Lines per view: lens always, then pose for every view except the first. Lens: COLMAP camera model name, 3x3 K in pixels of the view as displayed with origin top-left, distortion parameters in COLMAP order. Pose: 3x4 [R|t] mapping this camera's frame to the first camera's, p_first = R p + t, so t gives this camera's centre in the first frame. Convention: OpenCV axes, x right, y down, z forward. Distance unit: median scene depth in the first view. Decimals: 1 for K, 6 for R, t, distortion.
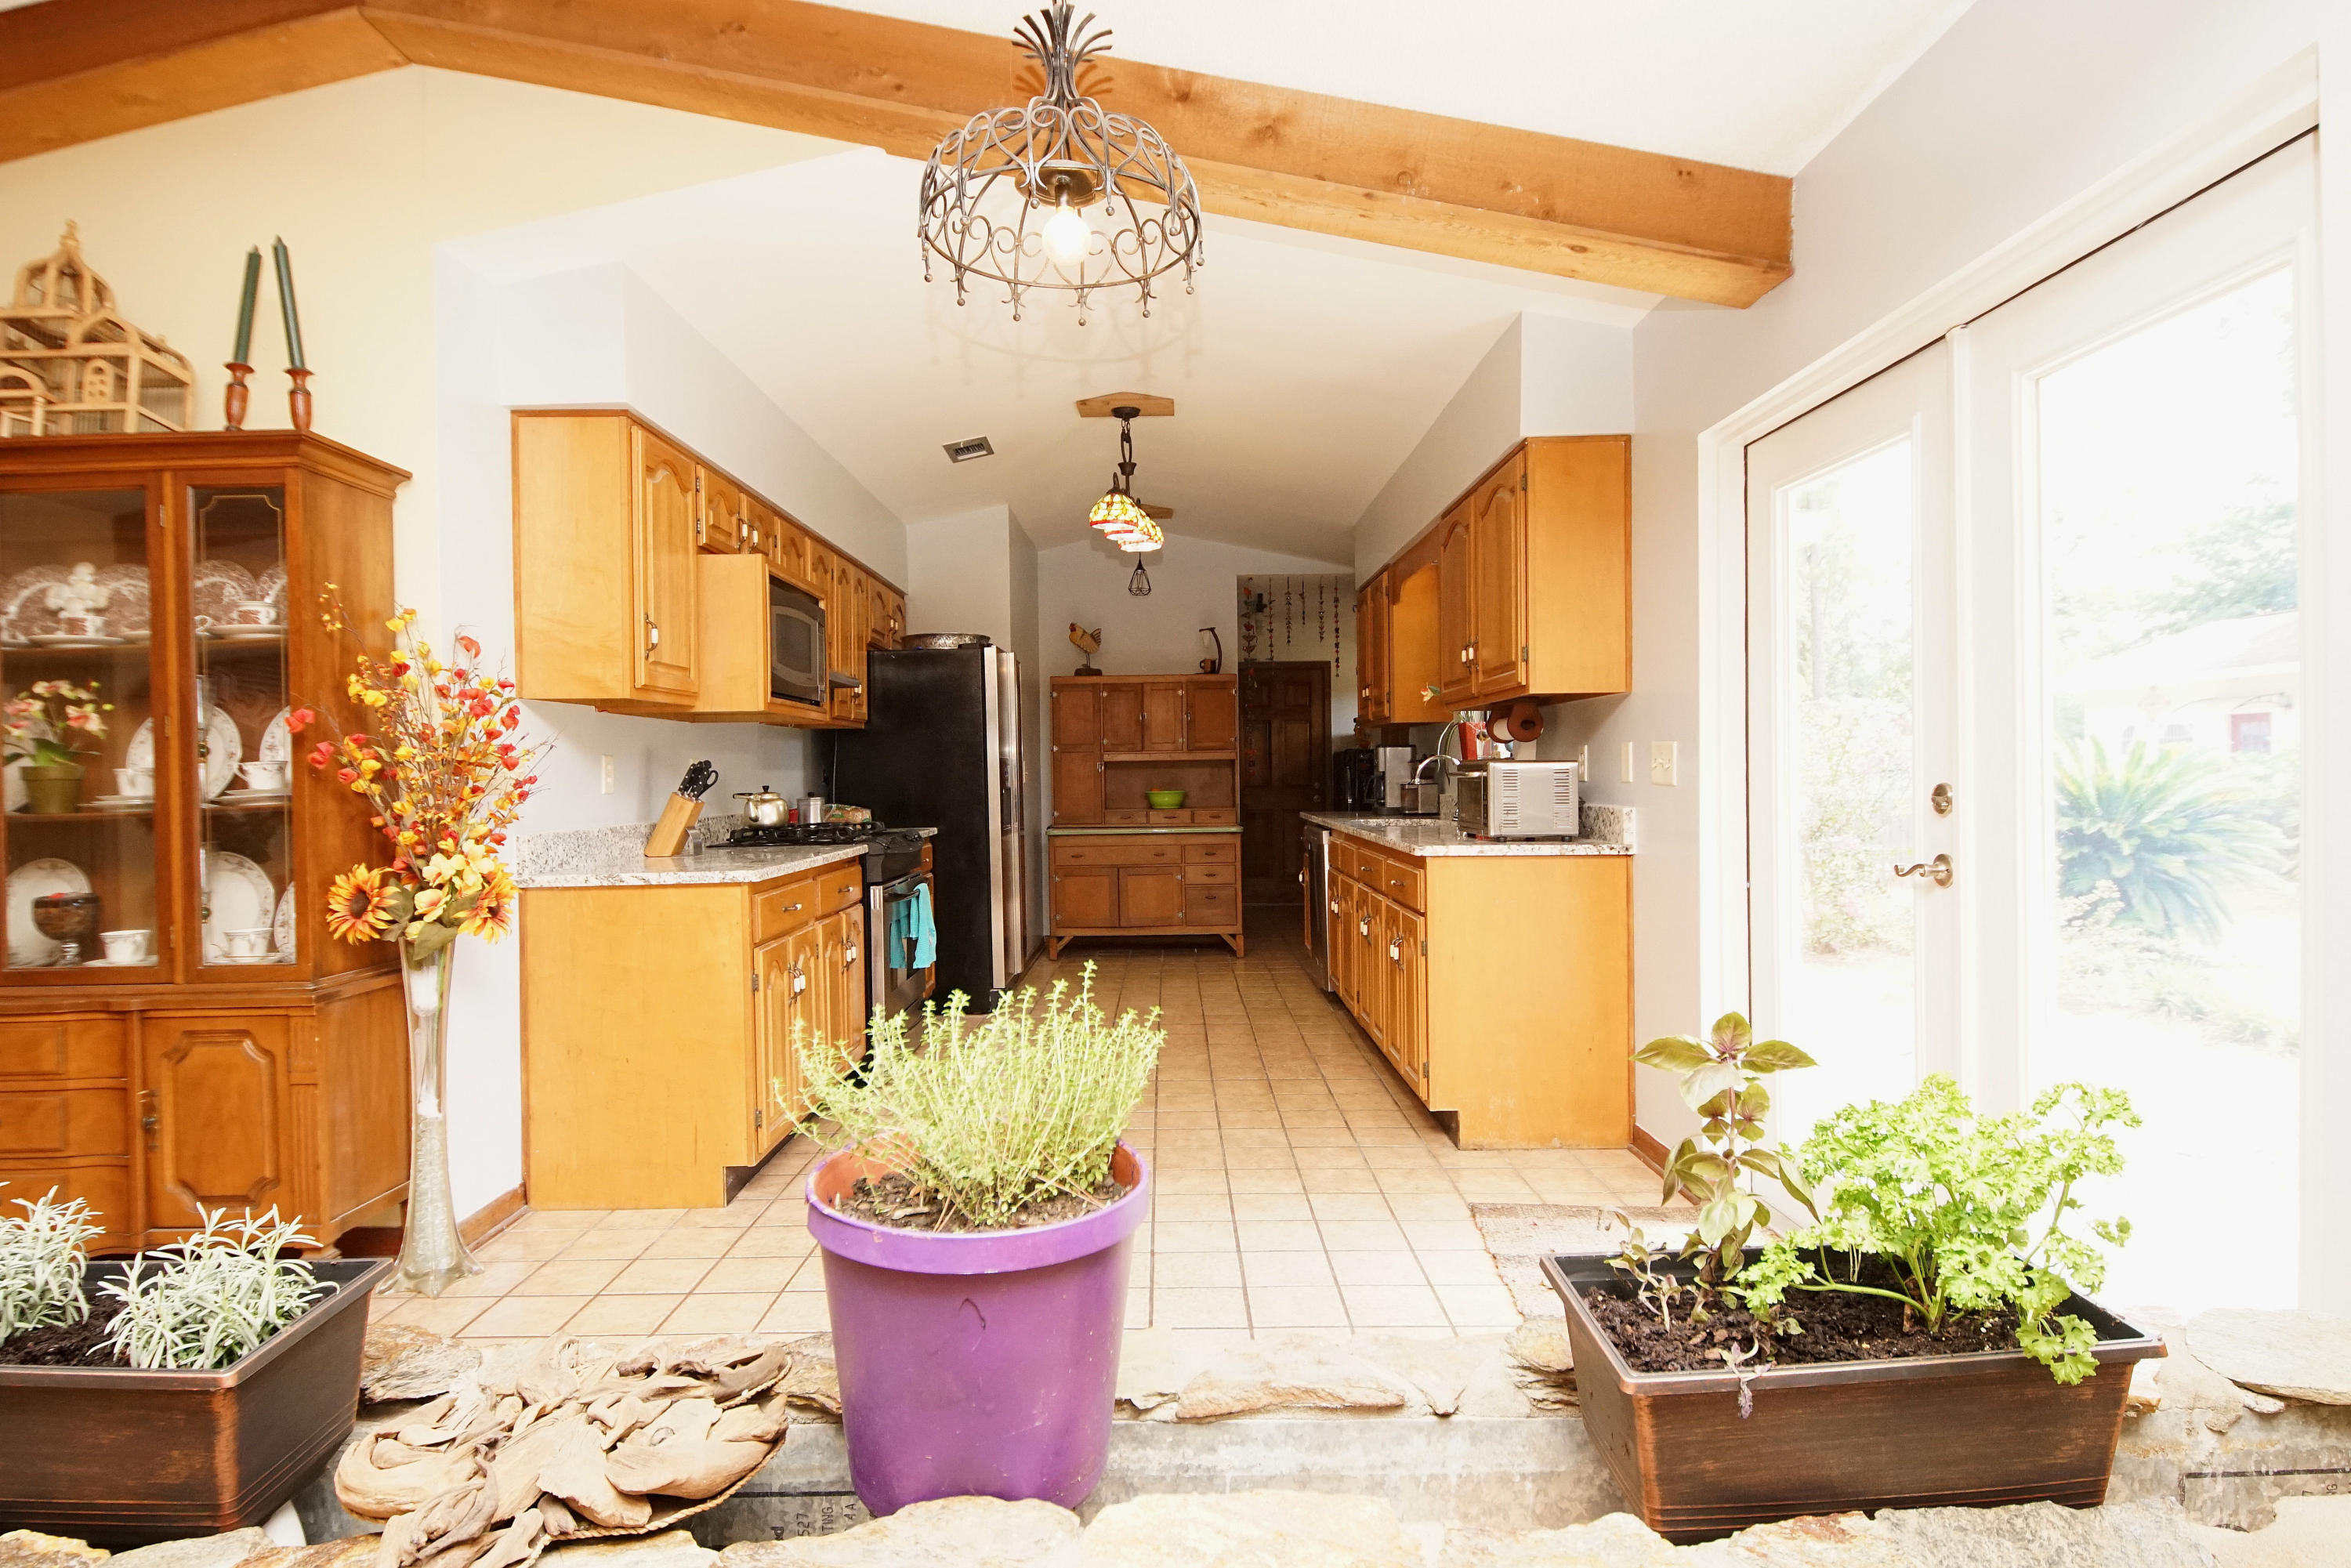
lens RADIAL K [[1259.4, 0, 1154.5], [0, 1259.4, 782.0], [0, 0, 1]] dist [0.036412, -0.031987]
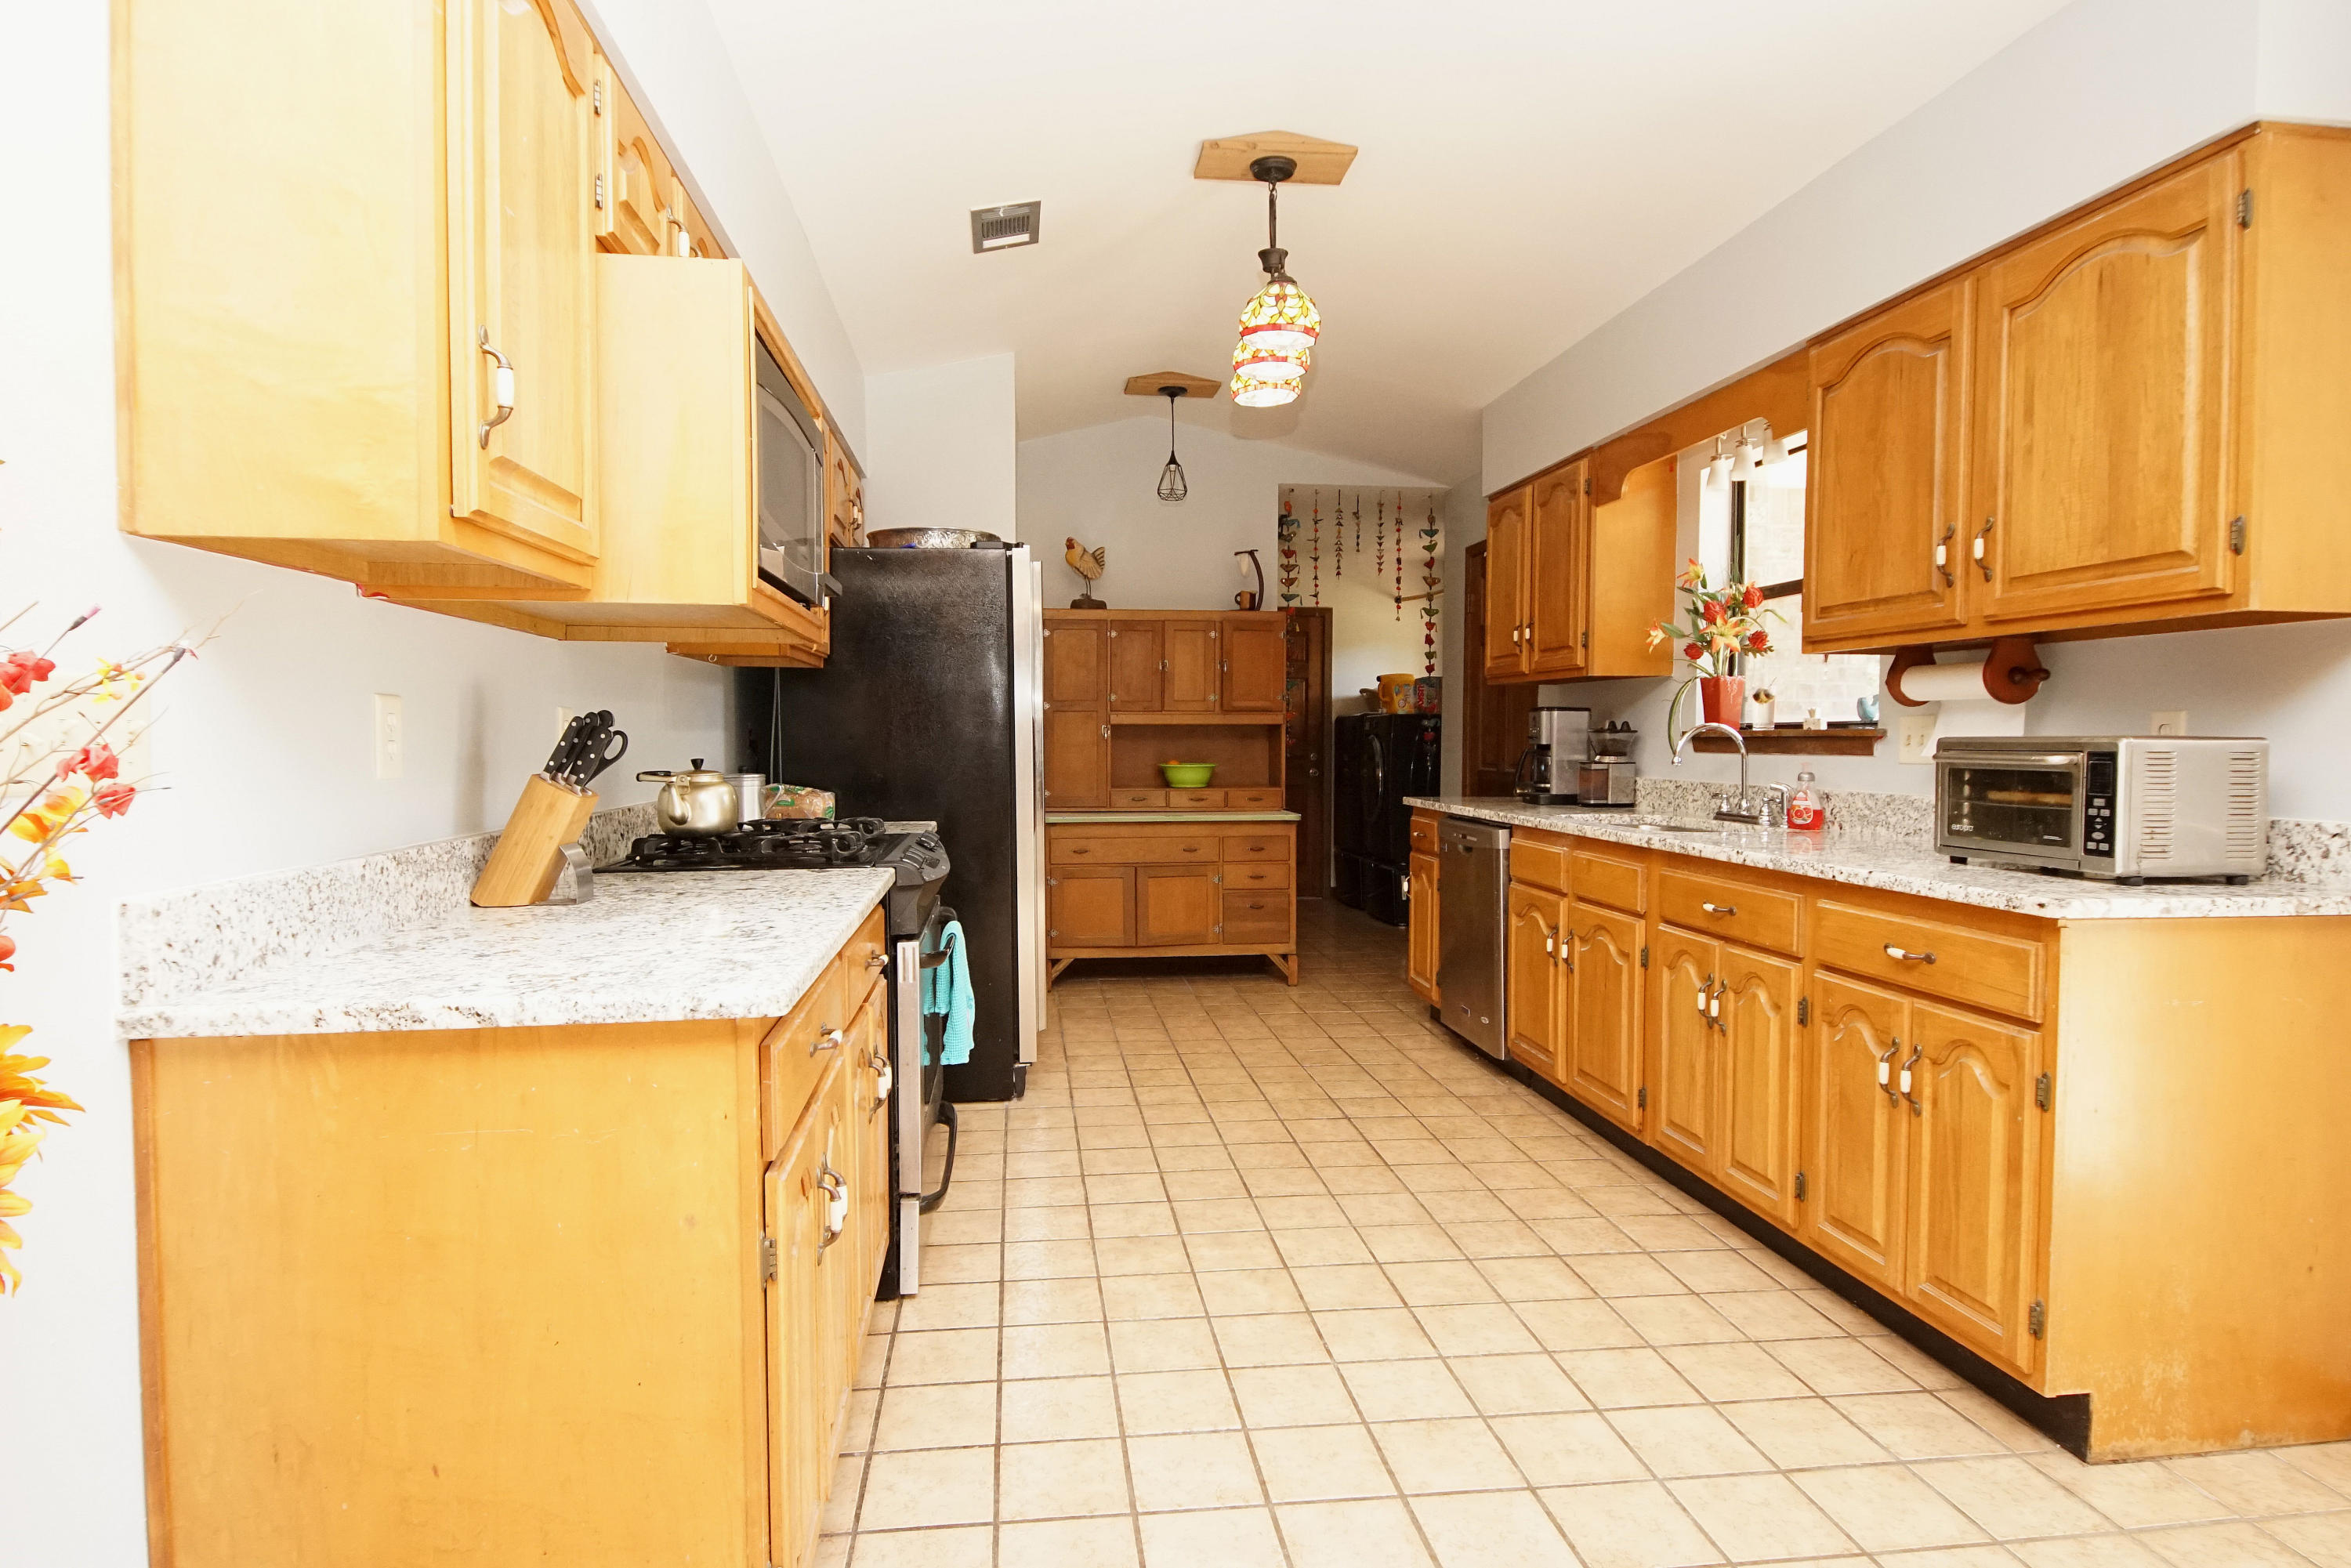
lens RADIAL K [[1259.4, 0, 1154.5], [0, 1259.4, 782.0], [0, 0, 1]] dist [0.036412, -0.031987]
pose [[0.992721, 0.010053, 0.120019, -0.135952], [-0.013496, 0.999519, 0.027905, -0.004054], [-0.119681, -0.029322, 0.992379, 0.328096]]
